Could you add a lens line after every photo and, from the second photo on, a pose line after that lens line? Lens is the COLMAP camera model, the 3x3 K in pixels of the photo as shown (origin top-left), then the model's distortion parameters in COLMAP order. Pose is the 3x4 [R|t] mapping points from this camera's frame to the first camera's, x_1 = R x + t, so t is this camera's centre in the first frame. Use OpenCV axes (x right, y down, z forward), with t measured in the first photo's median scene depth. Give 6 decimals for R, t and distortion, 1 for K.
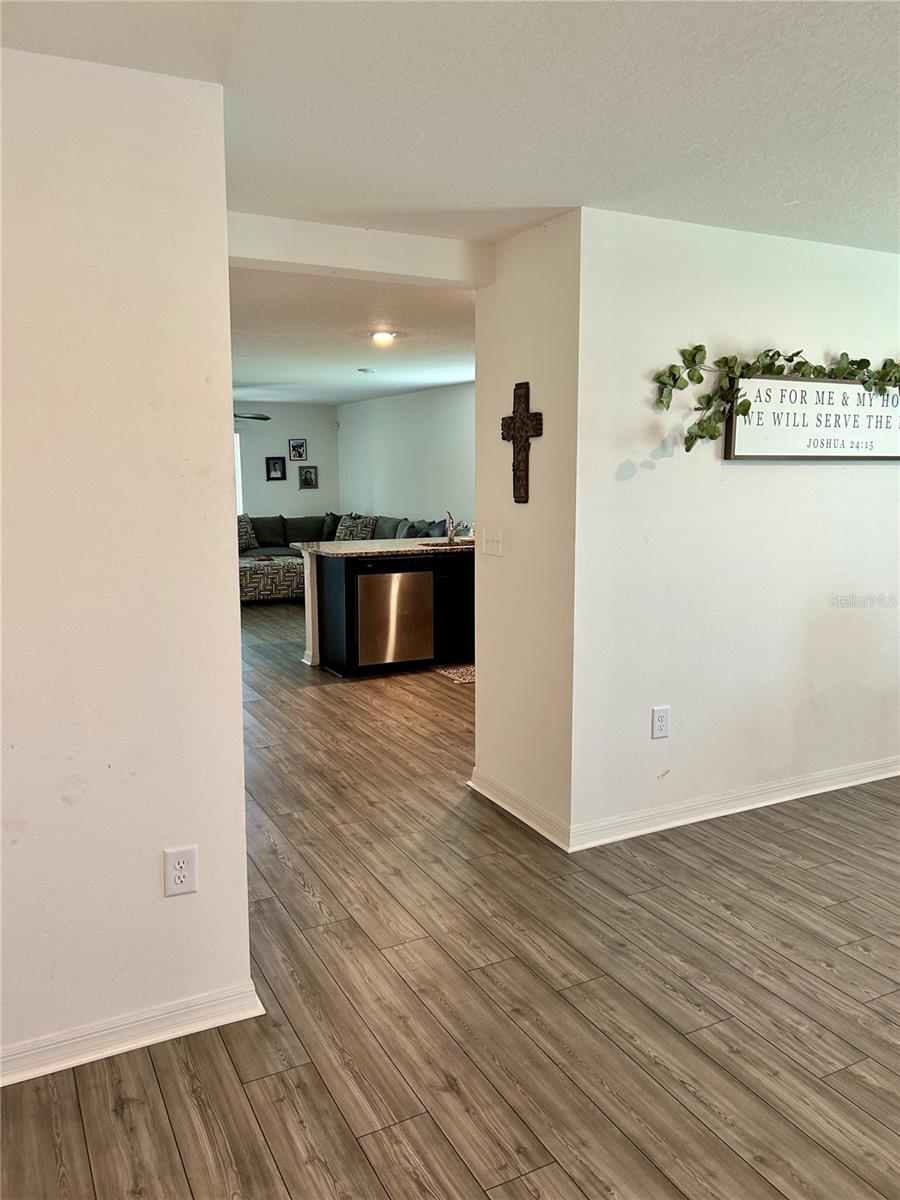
lens RADIAL K [[900.6, 0, 450.0], [0, 900.6, 600.0], [0, 0, 1]] dist [0.041168, -0.001585]
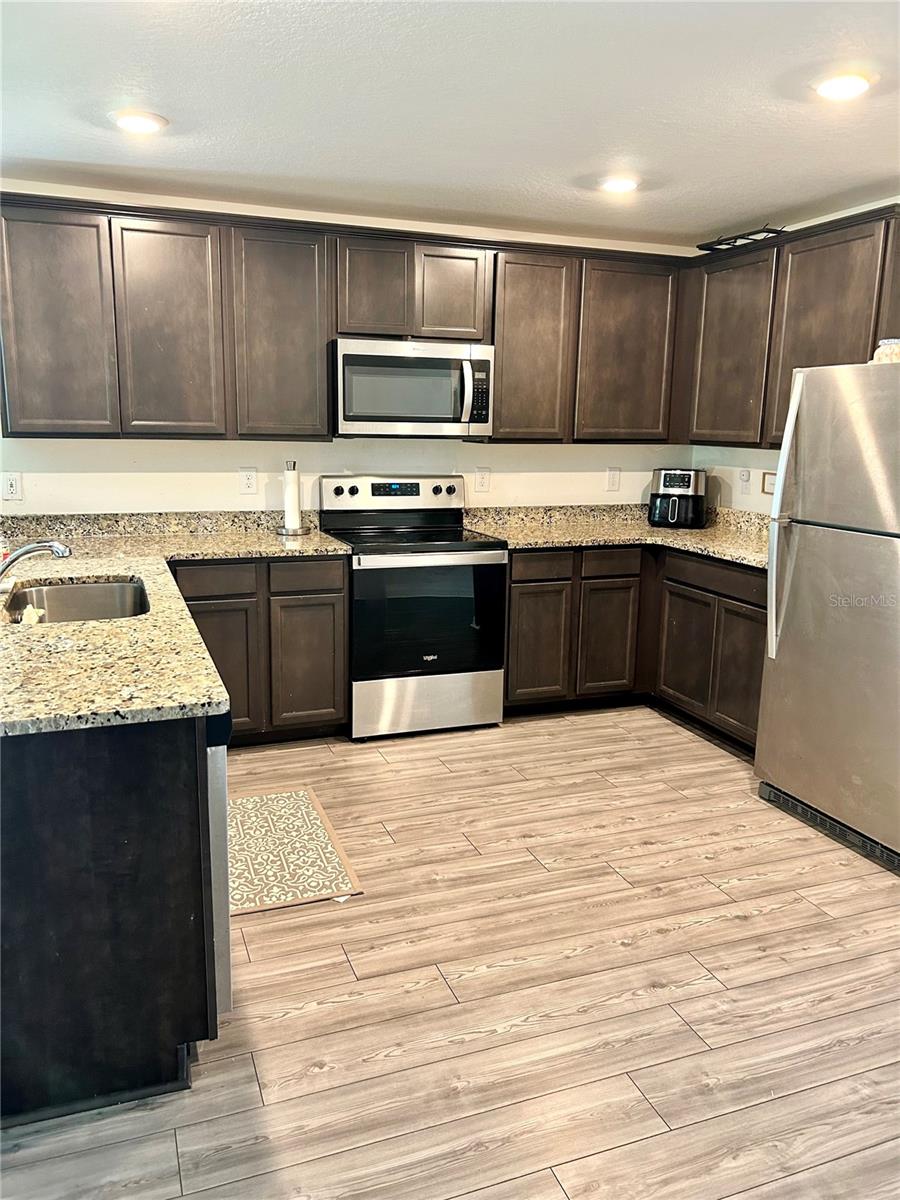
lens RADIAL K [[900.6, 0, 450.0], [0, 900.6, 600.0], [0, 0, 1]] dist [0.041168, -0.001585]
pose [[0.114002, -0.193928, 0.974369, -0.484346], [0.126690, 0.975594, 0.179349, -0.158955], [-0.985370, 0.102997, 0.135788, 1.054128]]
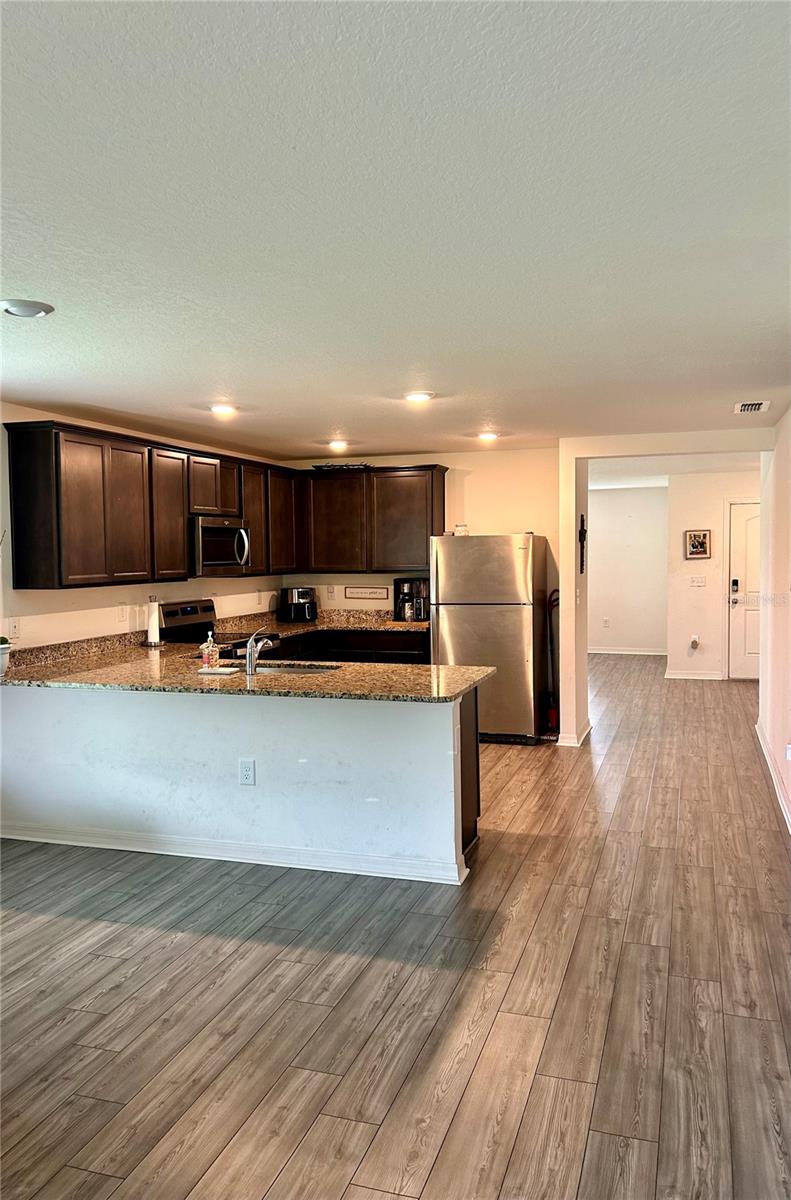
lens RADIAL K [[908.4, 0, 395.5], [0, 908.4, 600.0], [0, 0, 1]] dist [0.264690, -0.000594]
pose [[-0.699285, -0.034664, 0.714002, -0.513371], [0.111850, 0.981215, 0.157182, -0.173361], [-0.706038, 0.189776, -0.682272, 1.138416]]
